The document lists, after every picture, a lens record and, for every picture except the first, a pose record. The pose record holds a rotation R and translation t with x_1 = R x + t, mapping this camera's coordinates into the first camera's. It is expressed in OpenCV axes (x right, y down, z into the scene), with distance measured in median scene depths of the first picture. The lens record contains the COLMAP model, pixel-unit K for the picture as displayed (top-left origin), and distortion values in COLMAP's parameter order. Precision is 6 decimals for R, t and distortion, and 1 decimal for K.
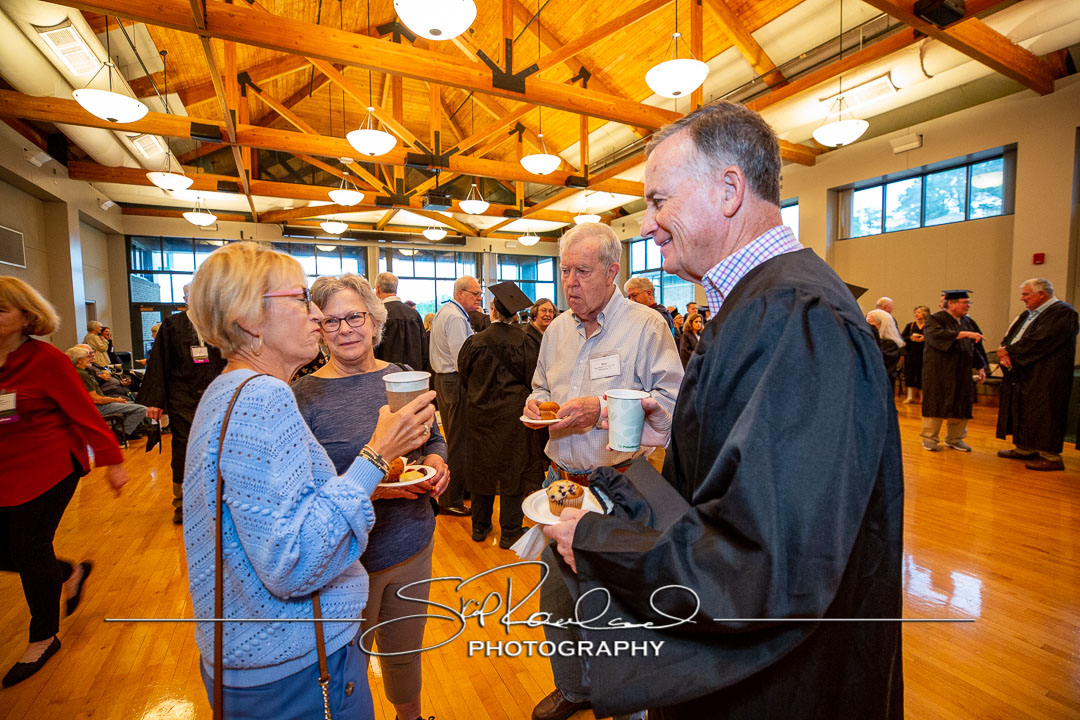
lens RADIAL K [[493.0, 0, 540.0], [0, 493.0, 360.0], [0, 0, 1]] dist [-0.037483, -0.000049]
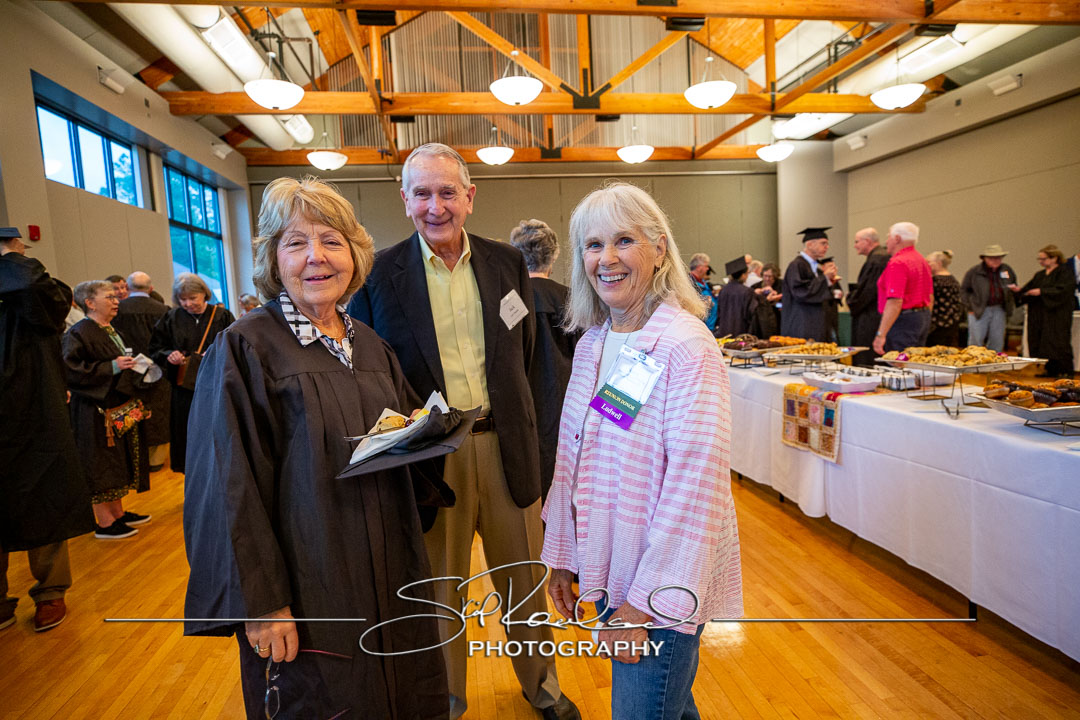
lens RADIAL K [[591.3, 0, 540.0], [0, 591.3, 360.0], [0, 0, 1]] dist [-0.004771, -0.001181]
pose [[0.952320, -0.005940, -0.305044, 0.121485], [0.020214, 0.998842, 0.043657, 0.016321], [0.304432, -0.047741, 0.951337, -0.232012]]
